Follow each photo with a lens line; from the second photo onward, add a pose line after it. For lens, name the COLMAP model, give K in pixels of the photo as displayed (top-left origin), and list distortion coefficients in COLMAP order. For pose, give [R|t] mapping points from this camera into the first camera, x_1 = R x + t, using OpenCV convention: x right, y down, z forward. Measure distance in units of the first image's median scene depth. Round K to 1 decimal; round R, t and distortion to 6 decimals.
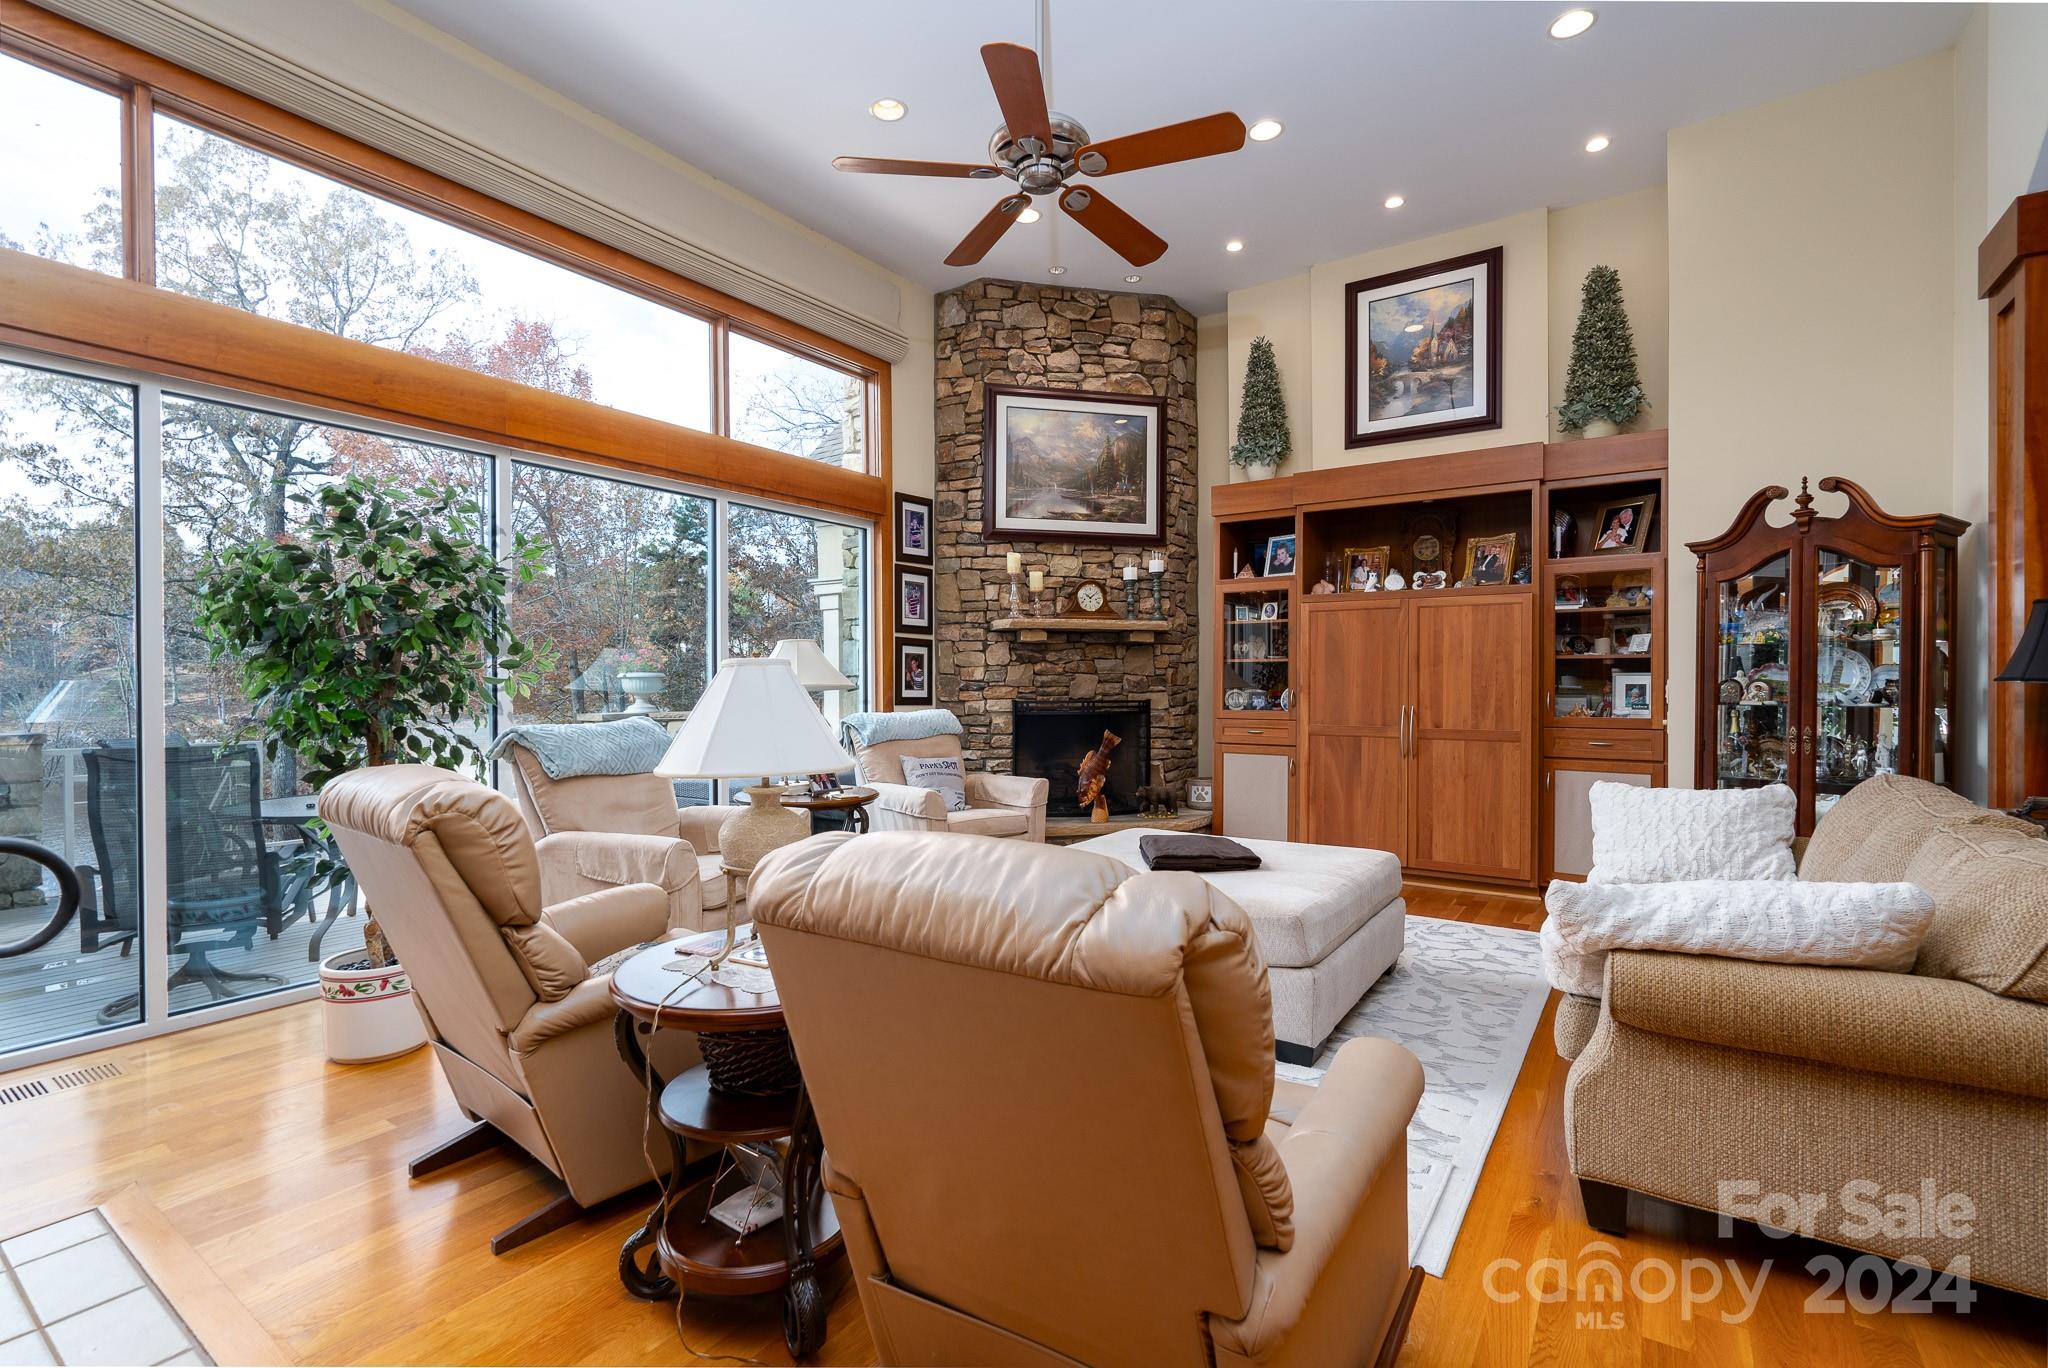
lens RADIAL K [[911.3, 0, 1017.8], [0, 911.3, 696.8], [0, 0, 1]] dist [-0.003068, 0.000105]
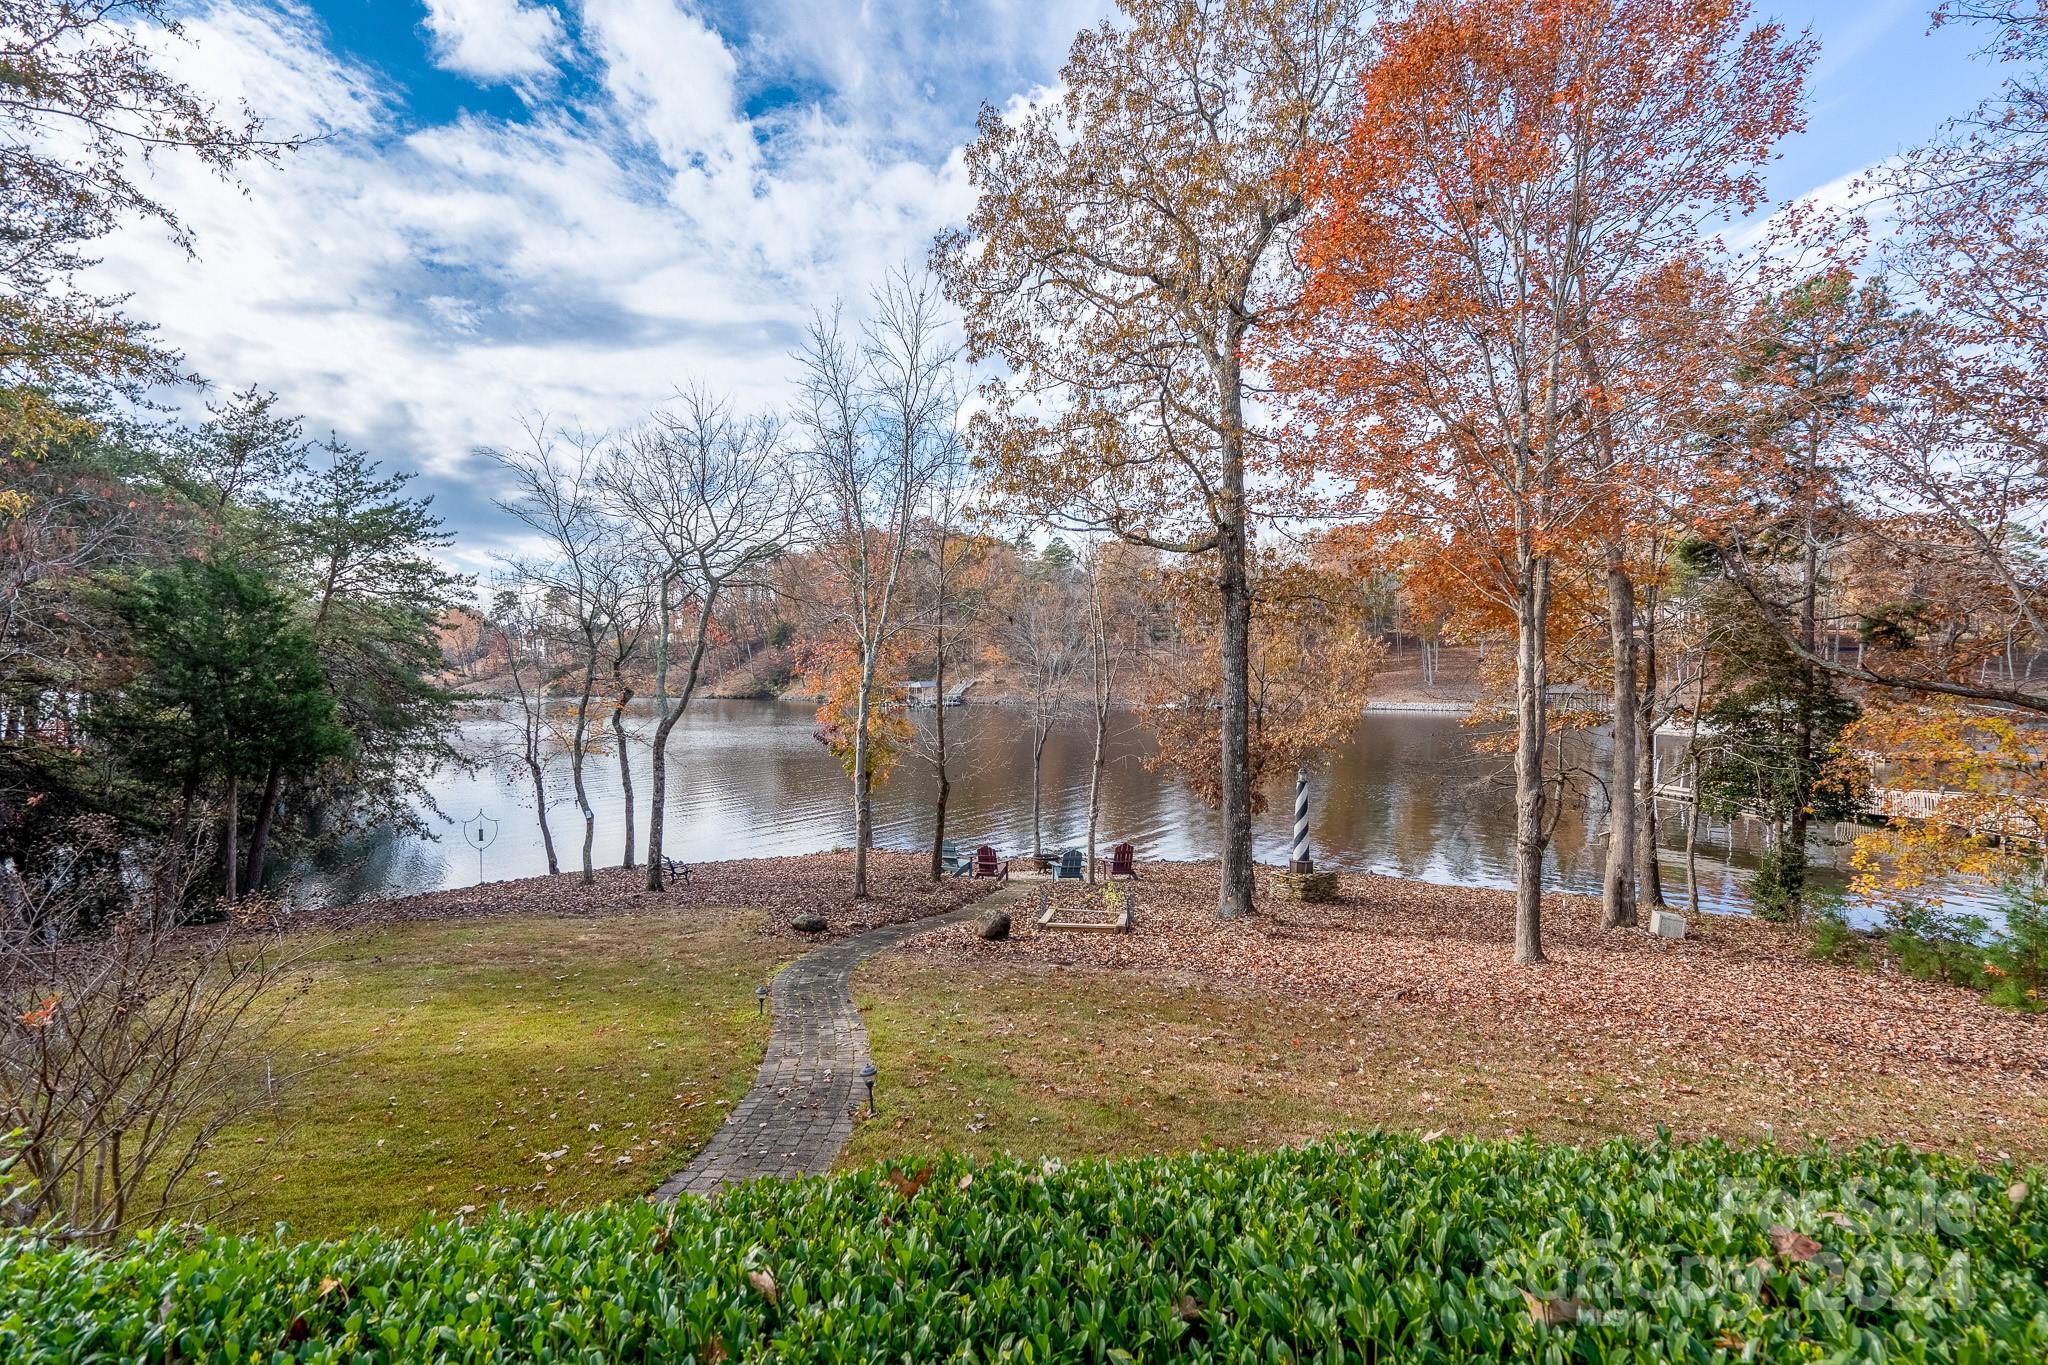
lens RADIAL K [[911.3, 0, 1017.8], [0, 911.3, 695.3], [0, 0, 1]] dist [-0.003068, 0.000105]
pose [[0.632199, 0.027774, -0.774308, -1.257516], [-0.016533, 0.999613, 0.022357, 0.198502], [0.774630, -0.001333, 0.632413, 1.442667]]
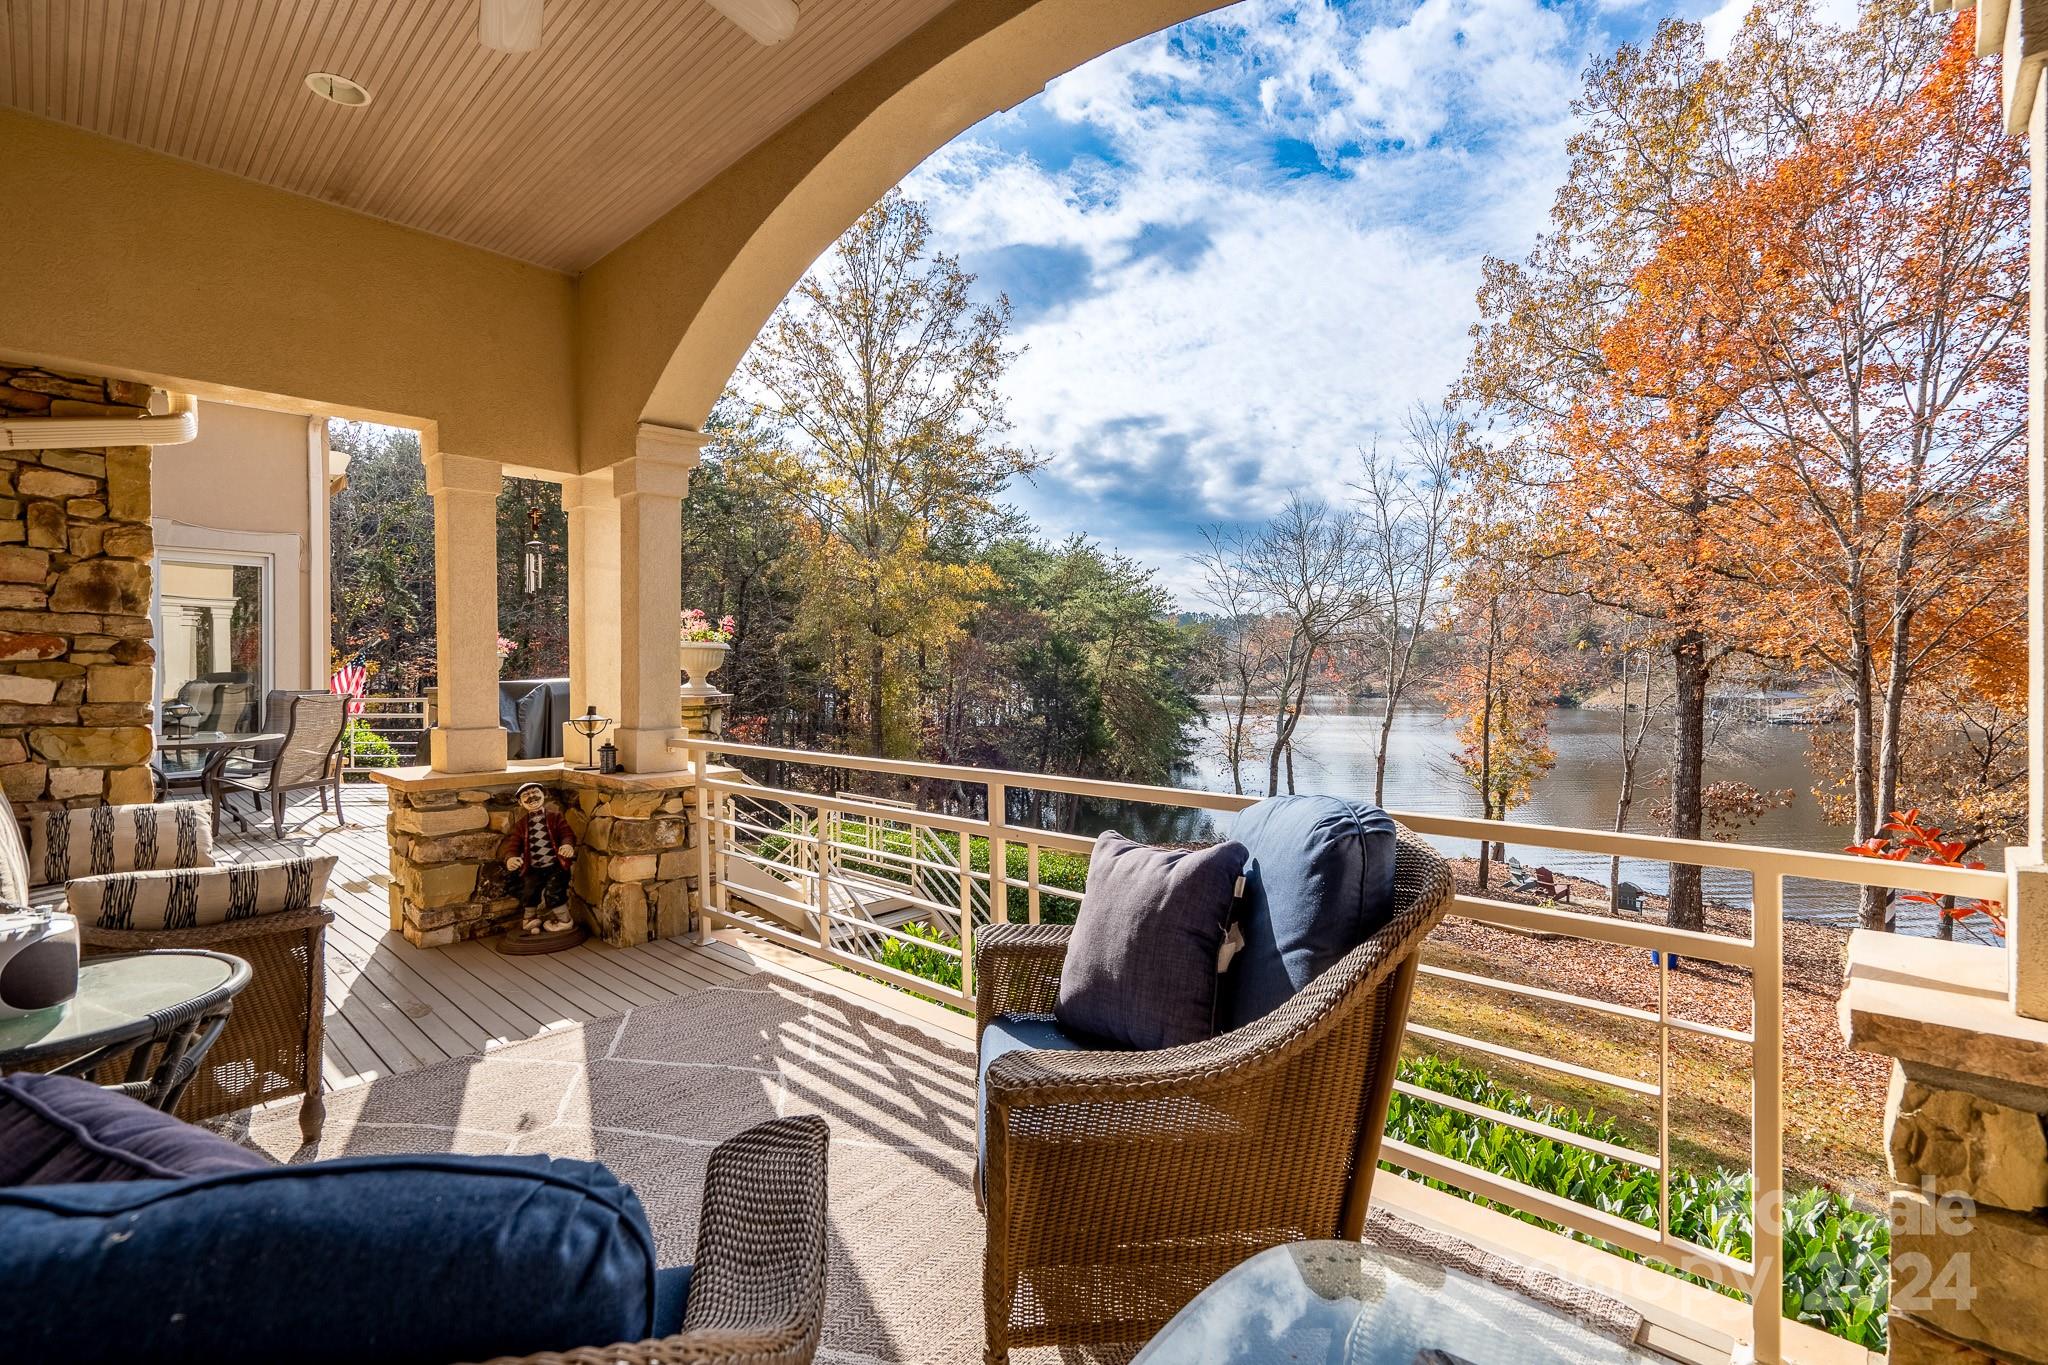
lens RADIAL K [[933.3, 0, 1025.9], [0, 933.3, 670.2], [0, 0, 1]] dist [-0.000703, -0.000101]
pose [[-0.143449, 0.009264, -0.989614, 0.415929], [-0.014293, 0.999833, 0.011431, -0.025288], [0.989555, 0.015784, -0.143292, 1.989231]]
